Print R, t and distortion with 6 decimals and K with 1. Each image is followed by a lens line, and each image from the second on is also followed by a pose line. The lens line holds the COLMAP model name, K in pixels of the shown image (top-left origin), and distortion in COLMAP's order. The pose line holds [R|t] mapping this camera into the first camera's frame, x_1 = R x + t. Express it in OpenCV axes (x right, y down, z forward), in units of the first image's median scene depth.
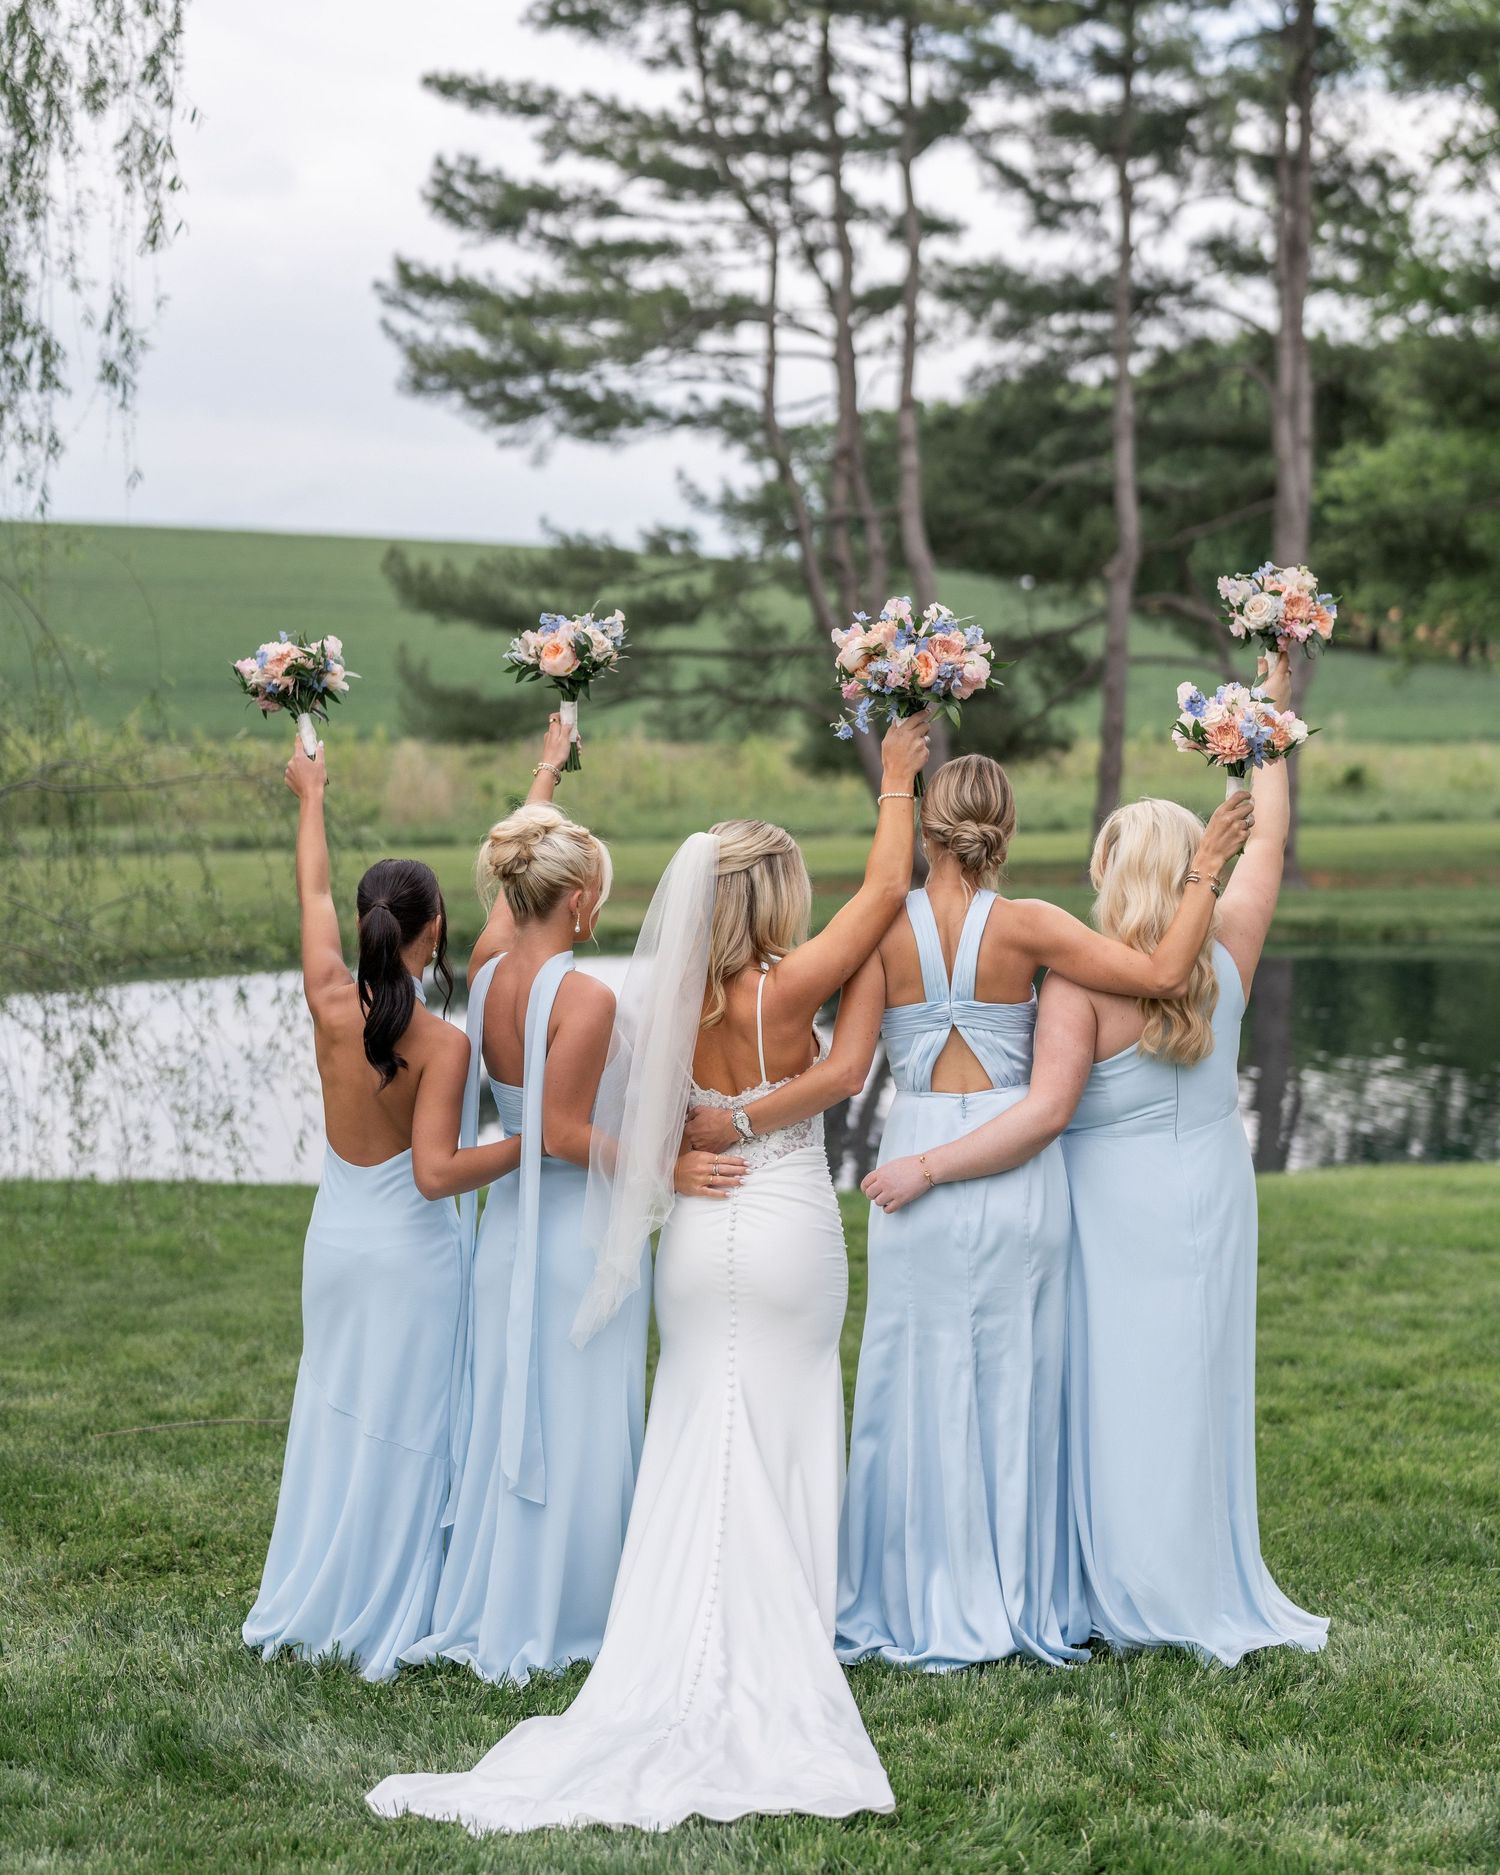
lens RADIAL K [[3004.5, 0, 858.5], [0, 3004.5, 934.5], [0, 0, 1]] dist [-0.013052, -0.078032]
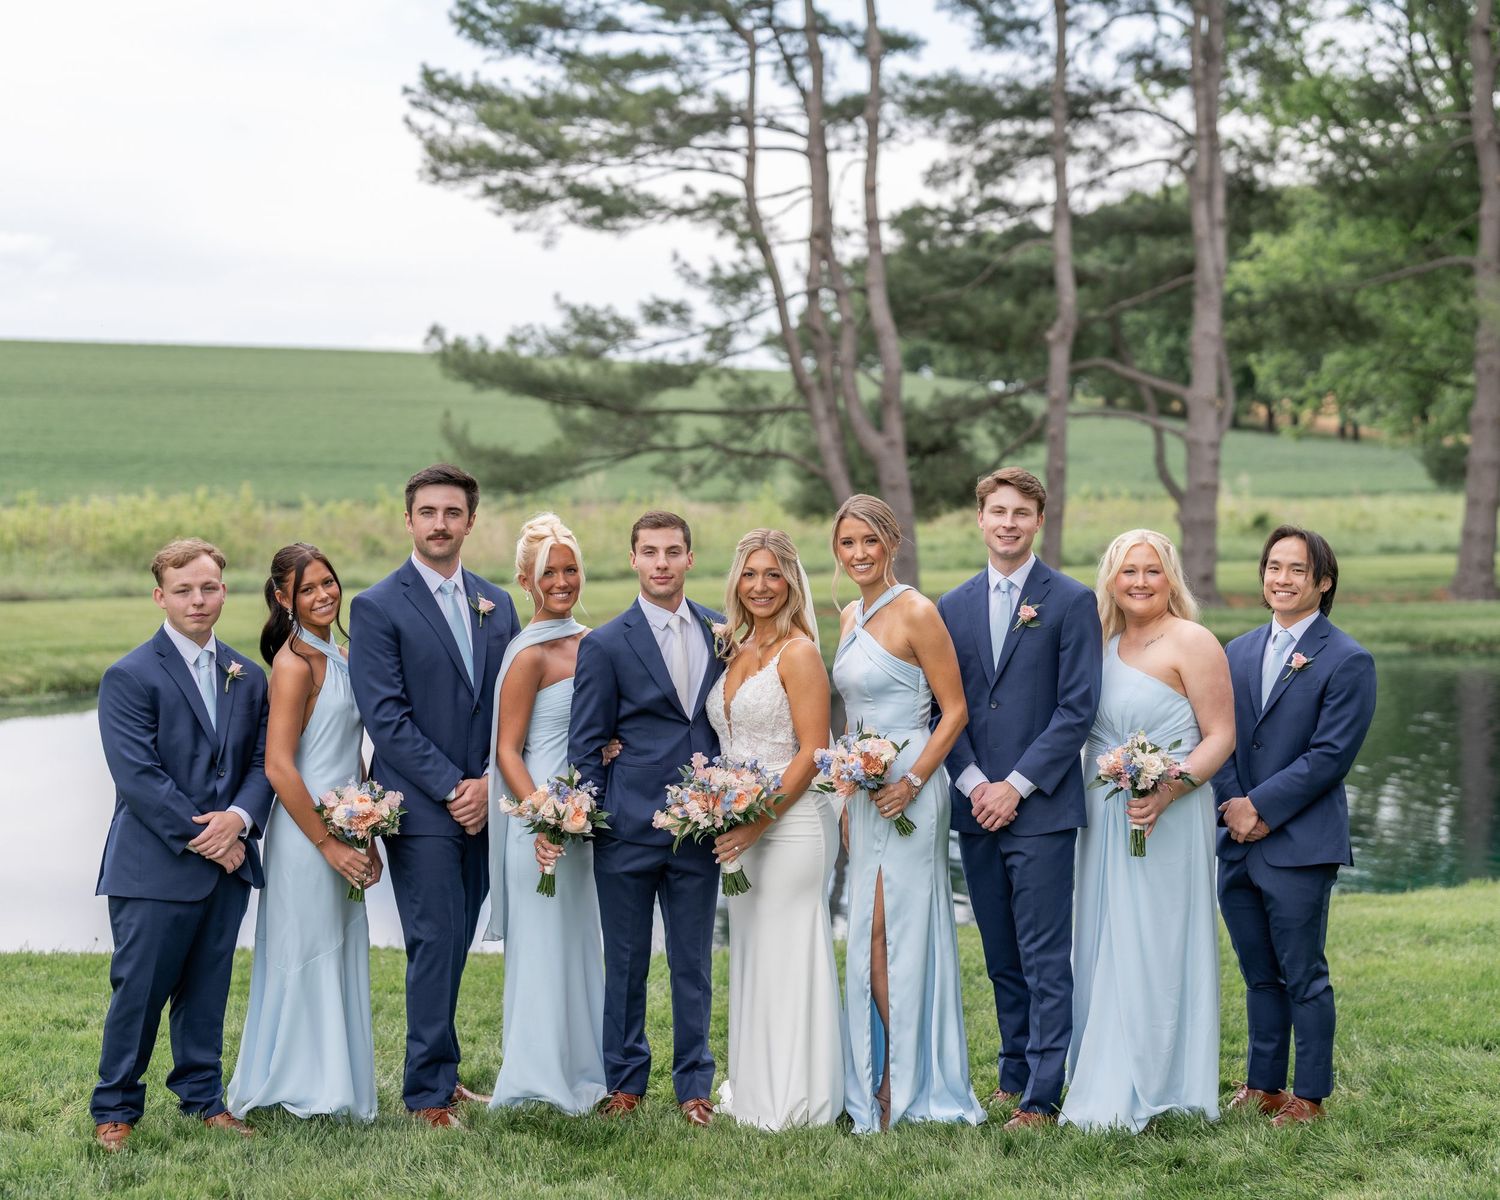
lens RADIAL K [[2343.0, 0, 789.3], [0, 2343.0, 628.8], [0, 0, 1]] dist [-0.023084, 0.056902]
pose [[0.999384, -0.009284, -0.033852, 0.012862], [0.008879, 0.999887, -0.012095, 0.001417], [0.033960, 0.011787, 0.999354, 0.101058]]
